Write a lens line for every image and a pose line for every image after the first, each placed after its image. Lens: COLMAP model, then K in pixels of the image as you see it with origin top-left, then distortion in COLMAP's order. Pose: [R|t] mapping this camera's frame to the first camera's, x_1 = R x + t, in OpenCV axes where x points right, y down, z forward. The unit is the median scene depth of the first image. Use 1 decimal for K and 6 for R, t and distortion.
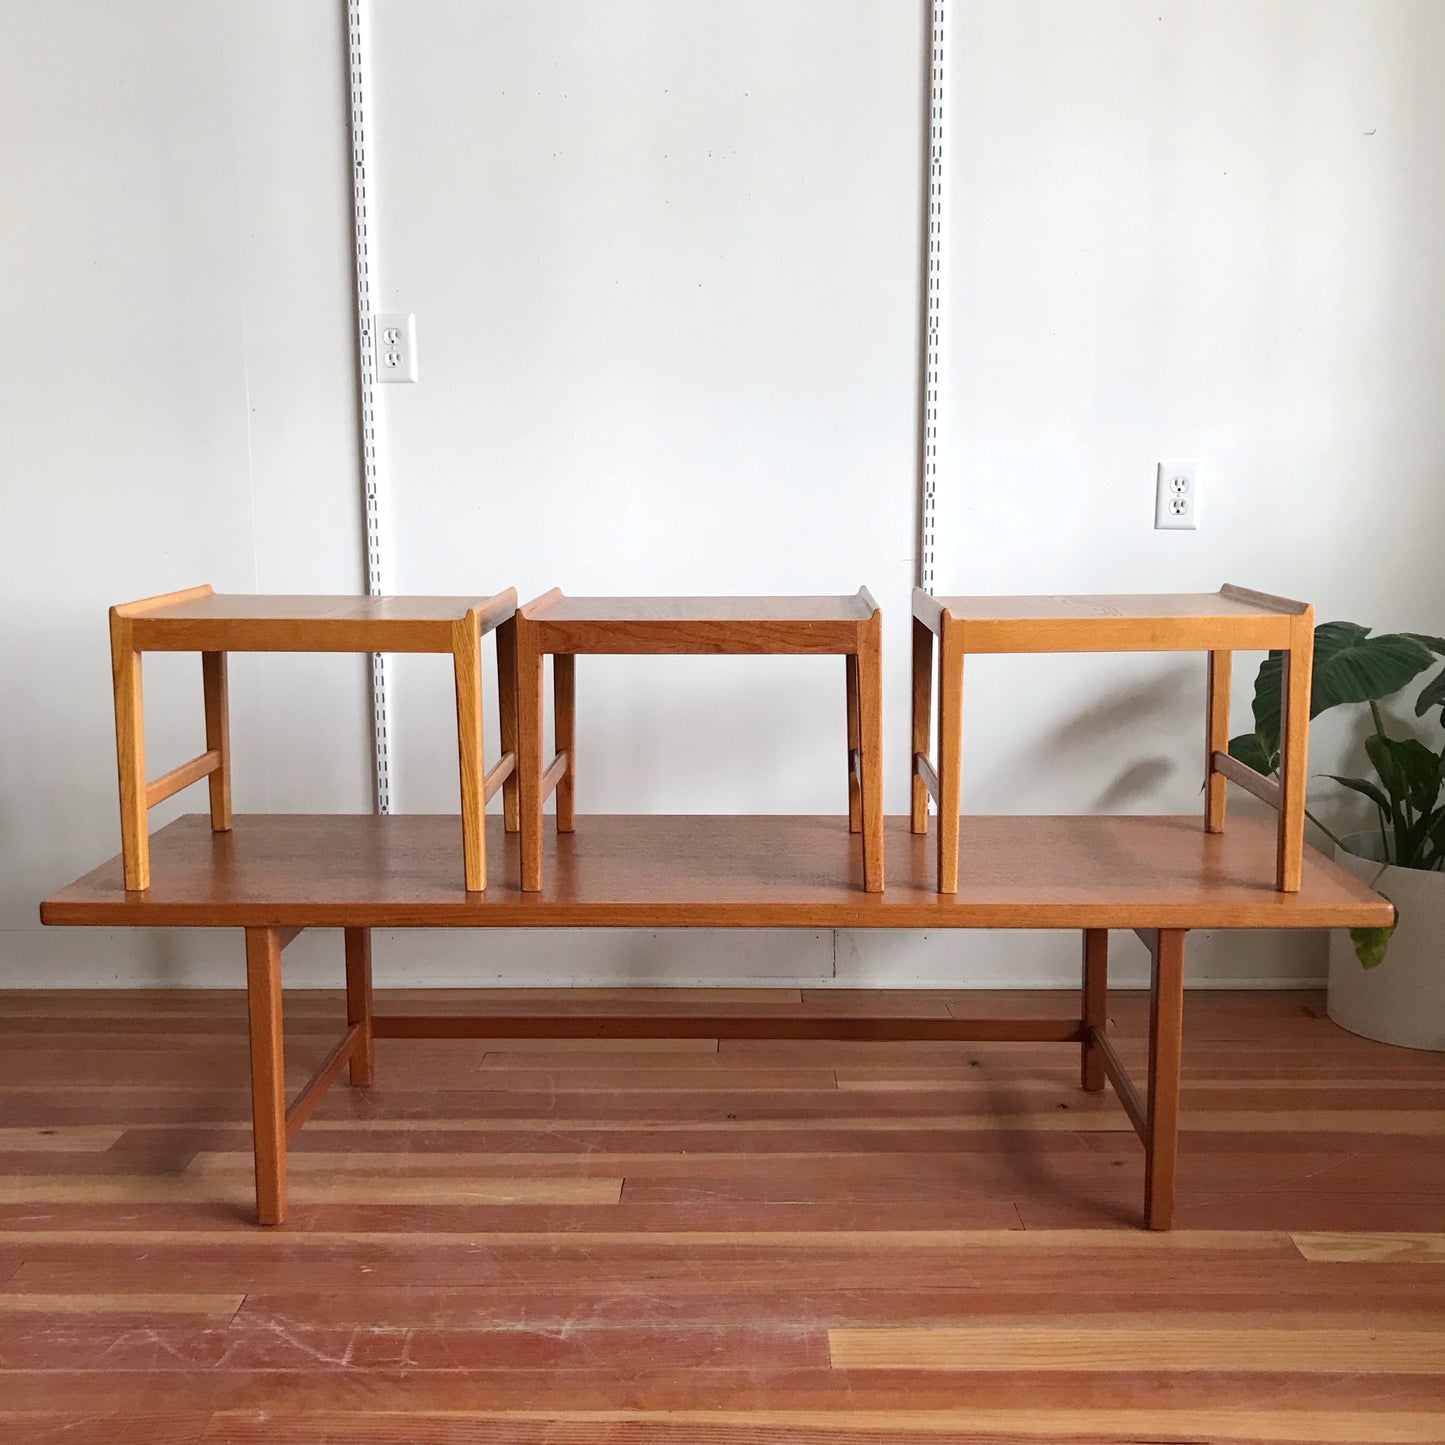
lens RADIAL K [[1610.5, 0, 723.7], [0, 1610.5, 726.6], [0, 0, 1]] dist [0.009057, -0.014446]
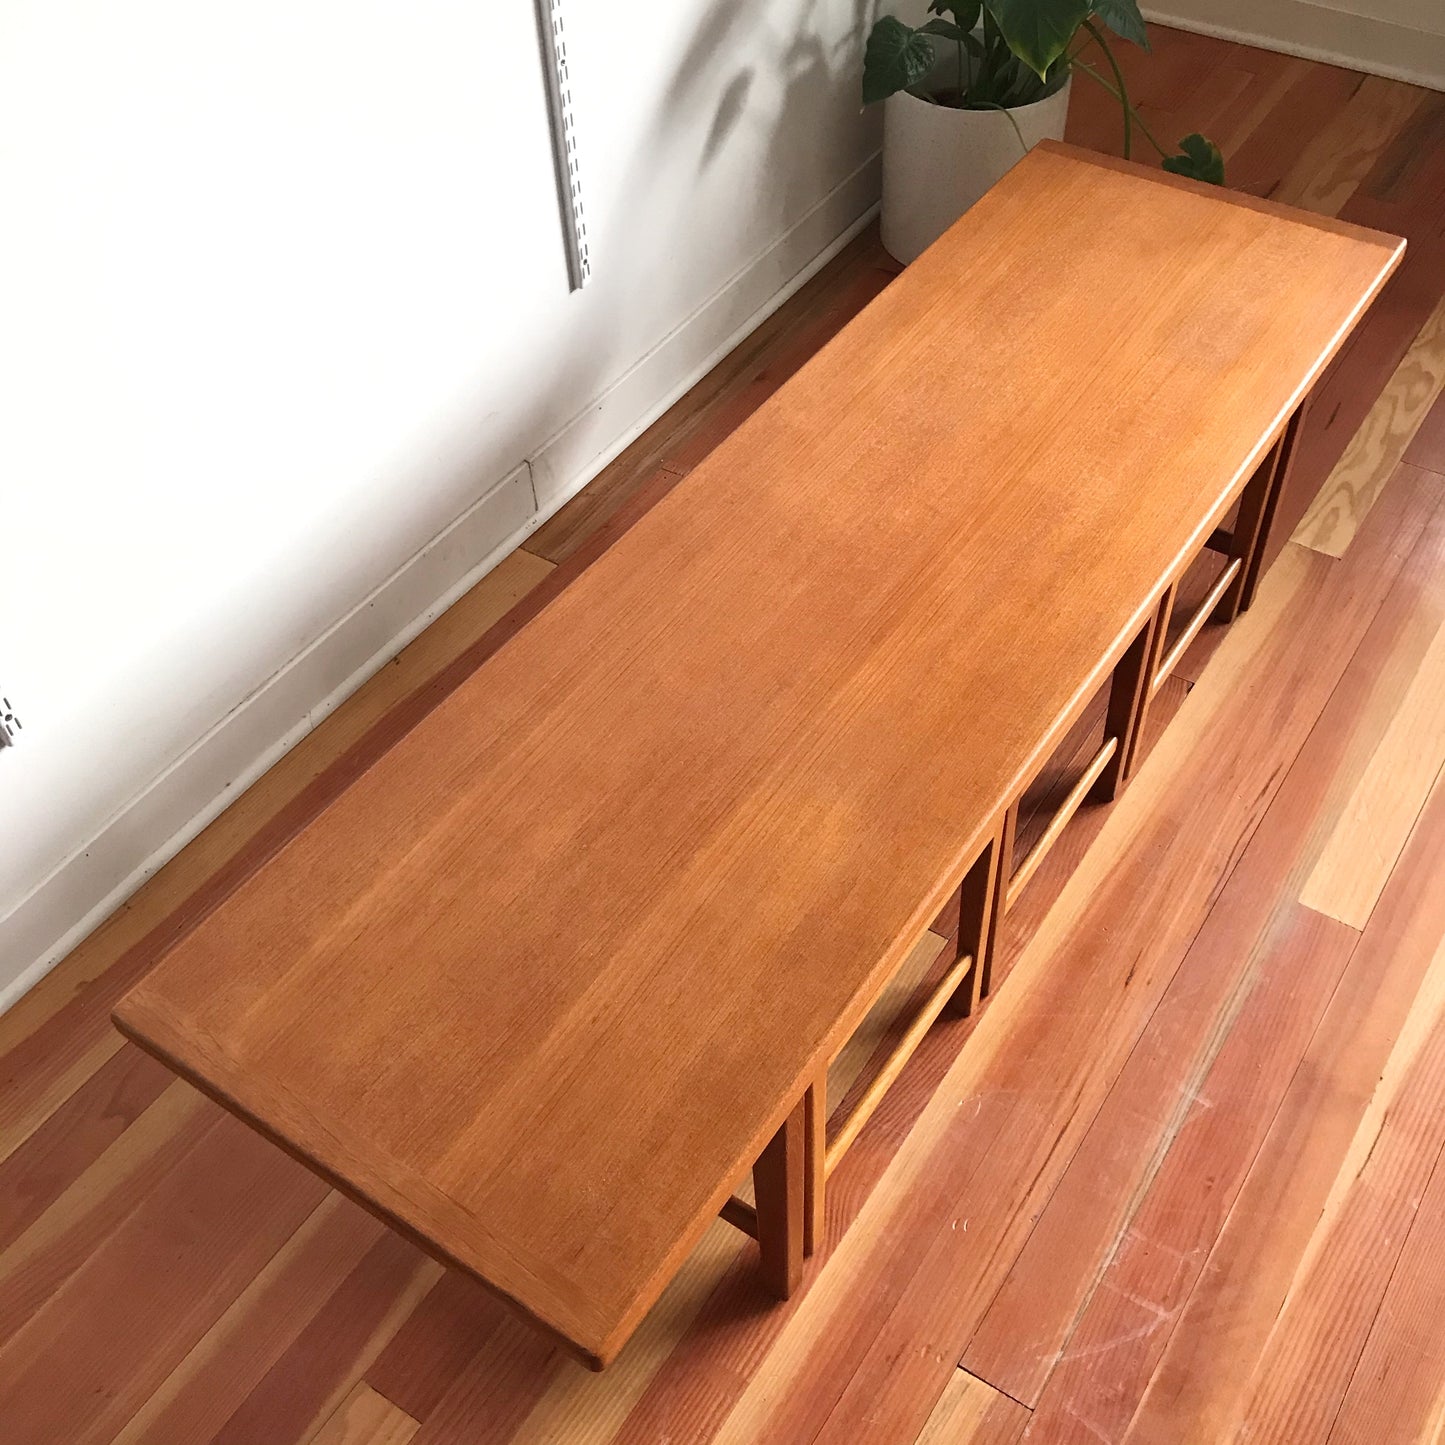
lens RADIAL K [[1604.8, 0, 729.4], [0, 1604.8, 697.4], [0, 0, 1]] dist [0.086717, -0.248439]
pose [[0.543539, -0.624770, 0.560561, -0.578309], [0.168931, 0.735581, 0.656036, -0.422388], [-0.822209, -0.261885, 0.505360, 0.746546]]
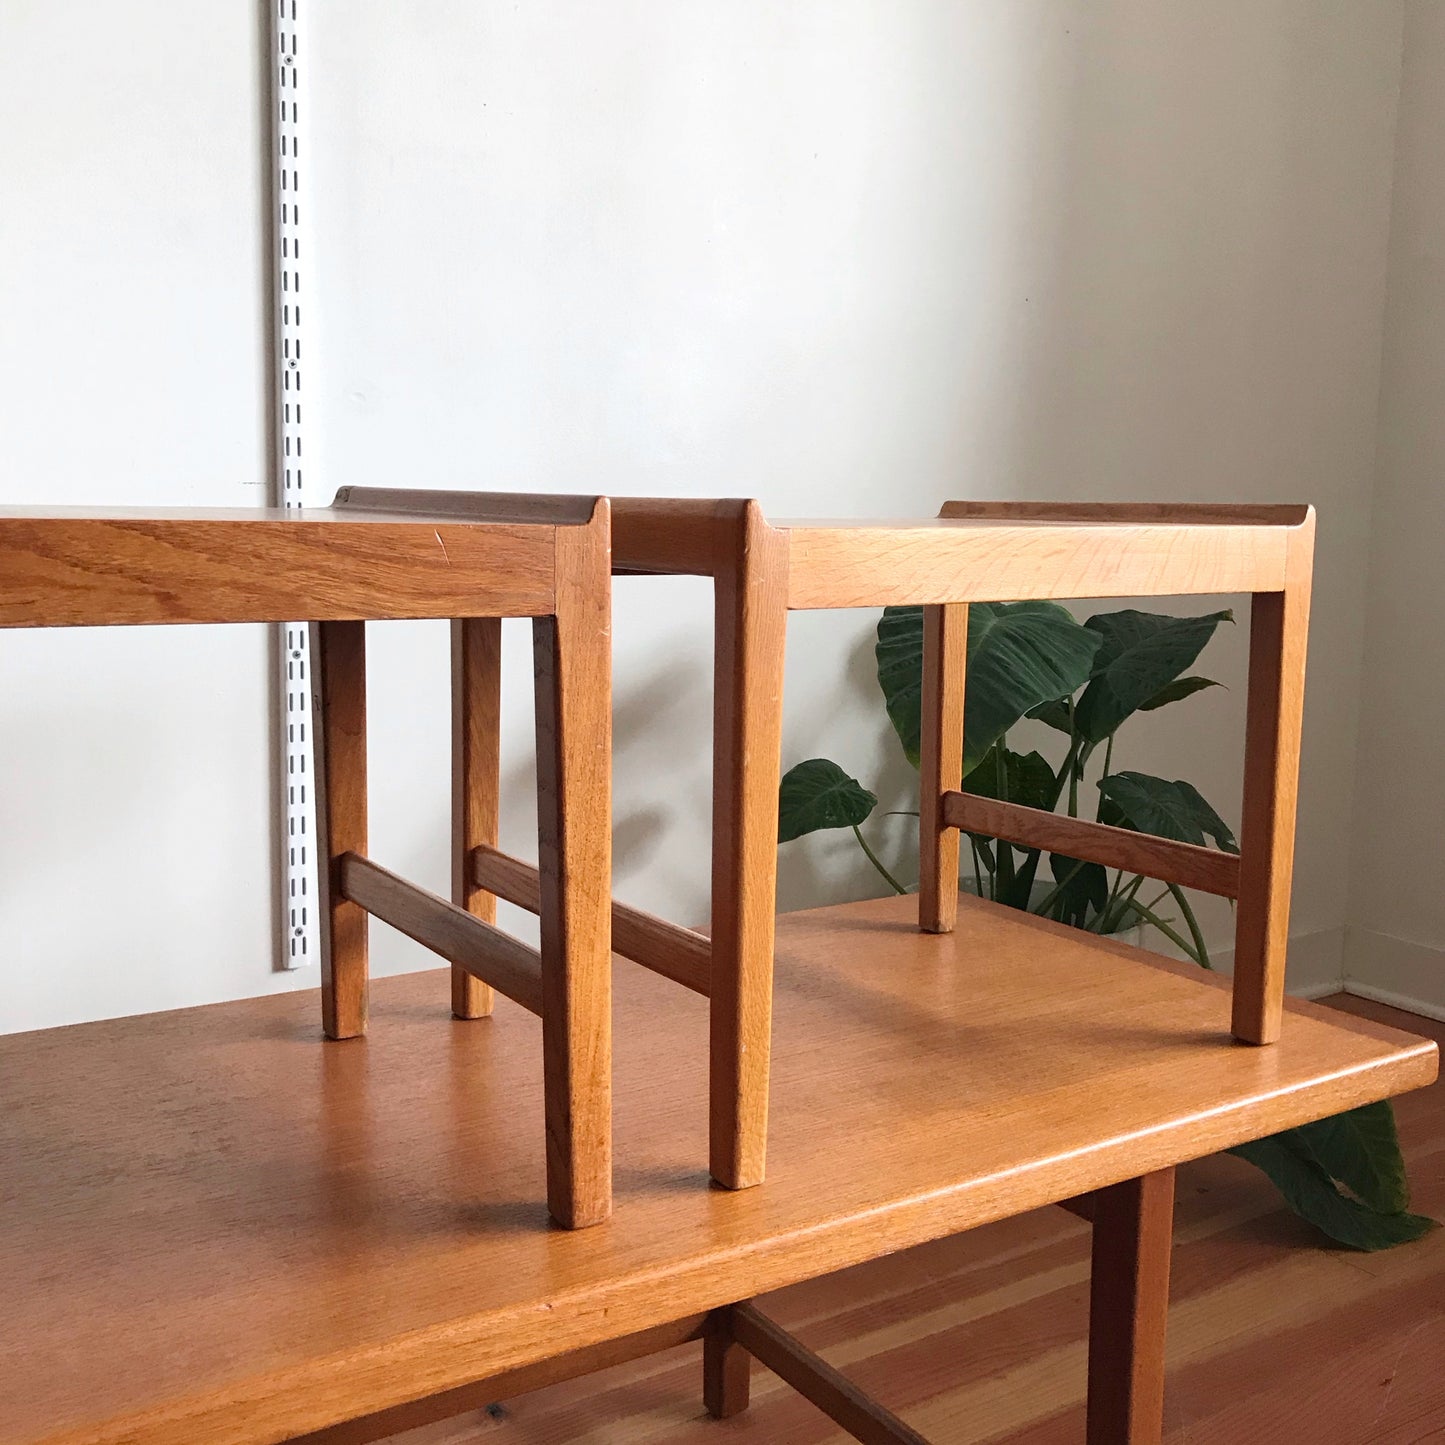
lens RADIAL K [[1604.8, 0, 729.4], [0, 1604.8, 697.4], [0, 0, 1]] dist [0.086717, -0.248439]
pose [[0.821442, -0.047214, 0.568335, -0.099523], [0.069004, 0.997474, -0.016872, -0.016253], [-0.566103, 0.053077, 0.822624, 0.661991]]
